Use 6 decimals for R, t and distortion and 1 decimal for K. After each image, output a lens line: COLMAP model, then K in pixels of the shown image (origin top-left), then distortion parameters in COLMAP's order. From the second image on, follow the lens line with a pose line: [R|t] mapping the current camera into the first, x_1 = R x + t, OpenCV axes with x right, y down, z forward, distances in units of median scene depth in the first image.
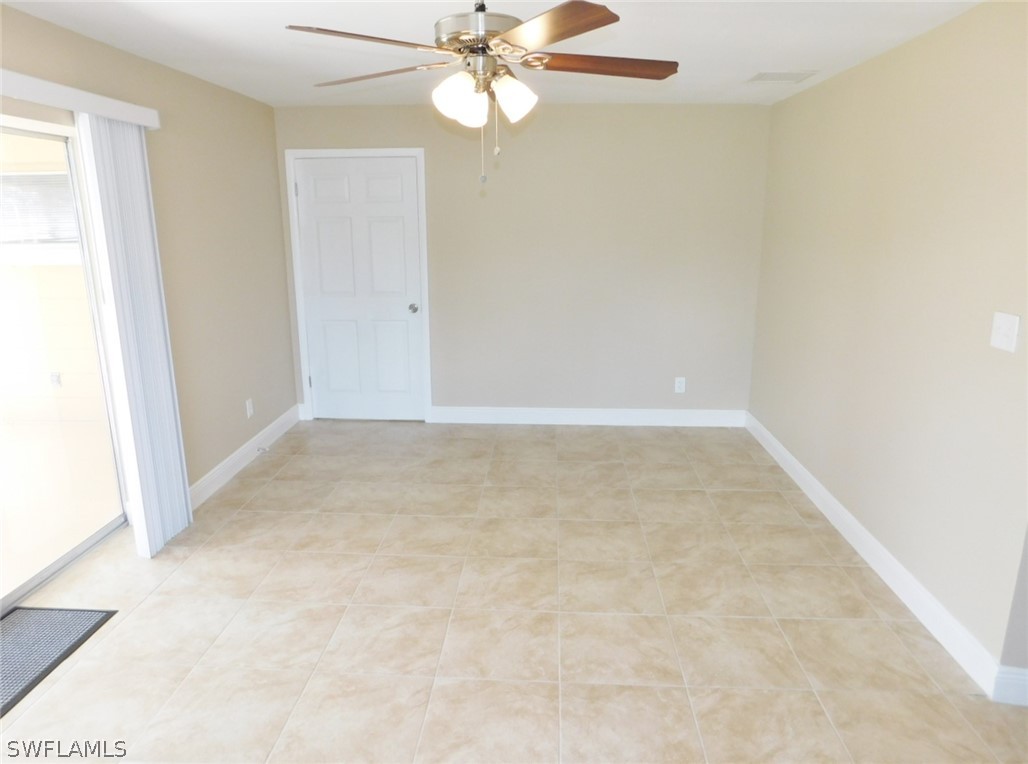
lens RADIAL K [[679.4, 0, 513.0], [0, 679.4, 378.9], [0, 0, 1]] dist [-0.066482, 0.052923]
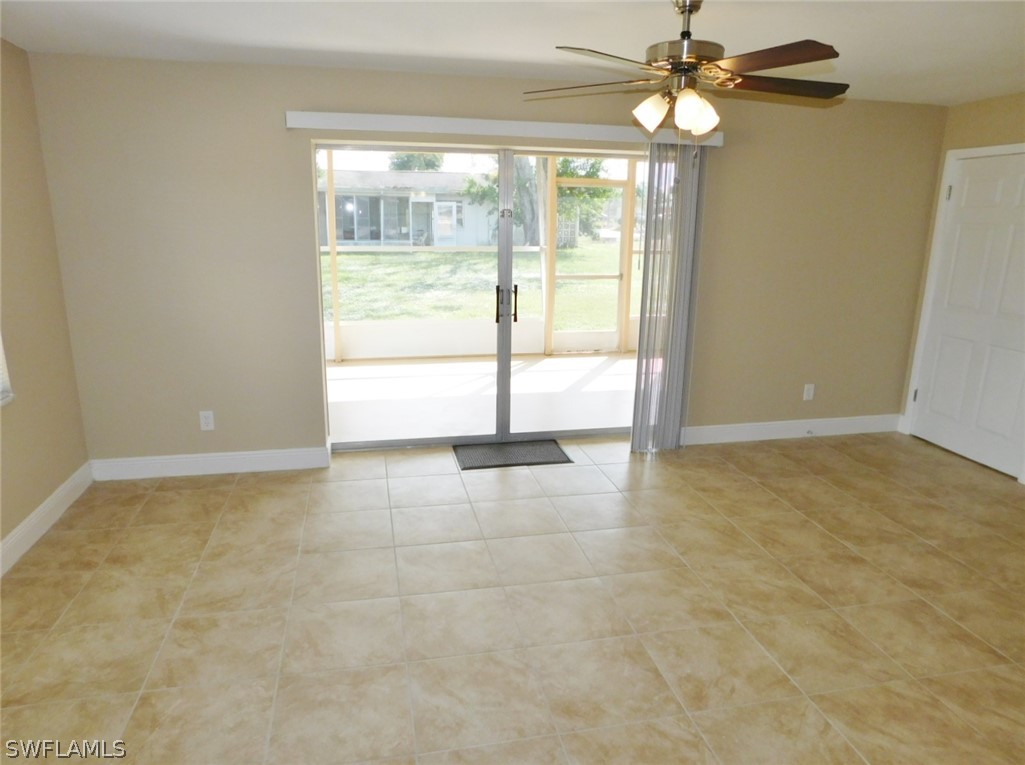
lens RADIAL K [[677.4, 0, 510.6], [0, 677.4, 389.3], [0, 0, 1]] dist [-0.066482, 0.052923]
pose [[0.259585, 0.248463, -0.933211, 0.708697], [-0.245348, 0.951598, 0.185112, -0.062433], [0.934034, 0.180909, 0.307980, 0.297664]]
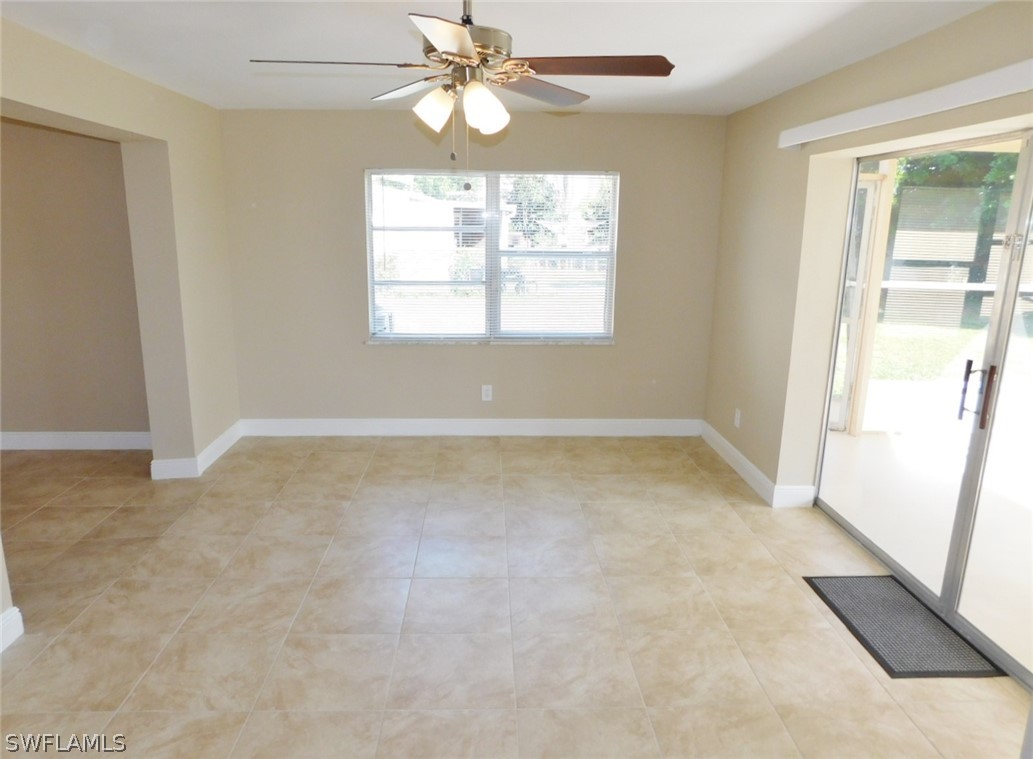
lens RADIAL K [[686.5, 0, 513.1], [0, 686.5, 380.9], [0, 0, 1]] dist [-0.039997, 0.007773]
pose [[-0.995221, 0.000707, -0.097644, -0.005809], [-0.043754, 0.890738, 0.452405, -0.337698], [0.087295, 0.454516, -0.886451, 1.379952]]
